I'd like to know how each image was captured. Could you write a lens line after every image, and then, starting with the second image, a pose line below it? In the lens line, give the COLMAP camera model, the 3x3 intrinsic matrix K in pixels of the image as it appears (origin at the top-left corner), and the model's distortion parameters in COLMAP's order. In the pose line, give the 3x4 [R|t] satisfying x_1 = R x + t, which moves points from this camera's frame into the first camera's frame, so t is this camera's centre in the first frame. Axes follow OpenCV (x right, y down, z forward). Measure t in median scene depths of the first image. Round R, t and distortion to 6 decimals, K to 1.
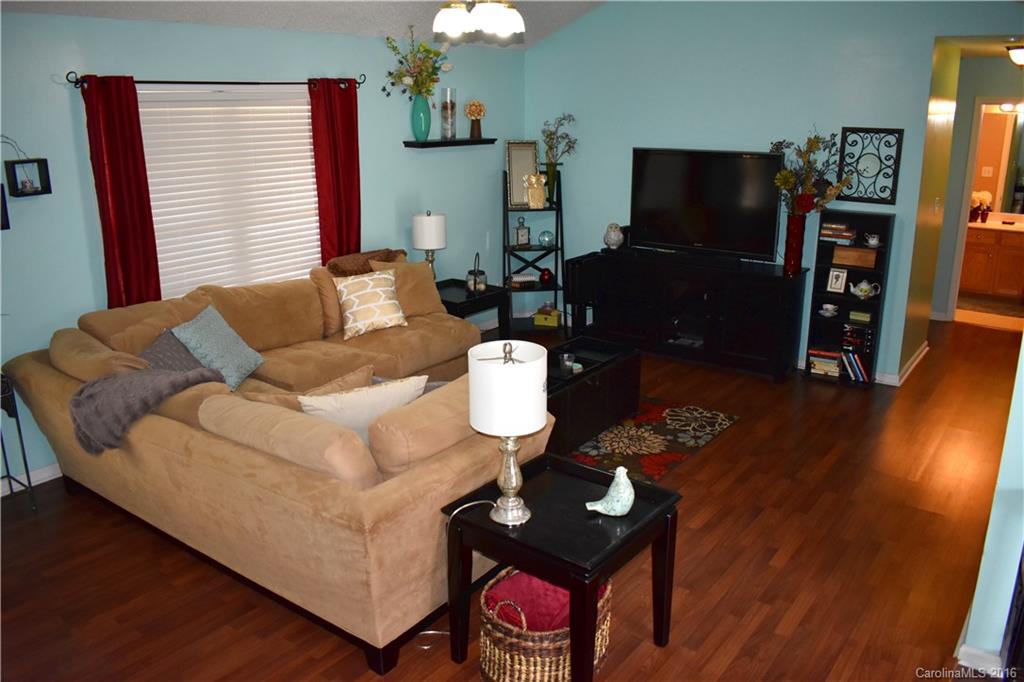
lens RADIAL K [[788.5, 0, 517.4], [0, 788.5, 340.8], [0, 0, 1]] dist [-0.088800, 0.000979]
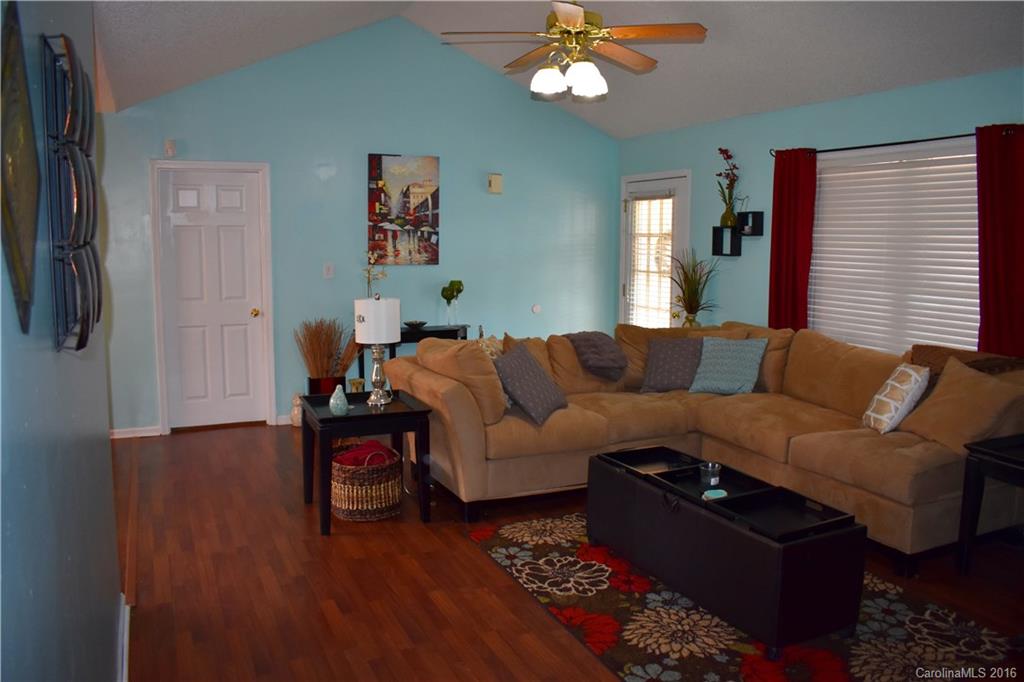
lens RADIAL K [[788.5, 0, 516.8], [0, 788.5, 340.8], [0, 0, 1]] dist [-0.088800, 0.000979]
pose [[-0.456613, 0.121176, -0.881374, 0.813612], [-0.250732, 0.932996, 0.258170, -0.252203], [0.853603, 0.338873, -0.395636, 1.157125]]
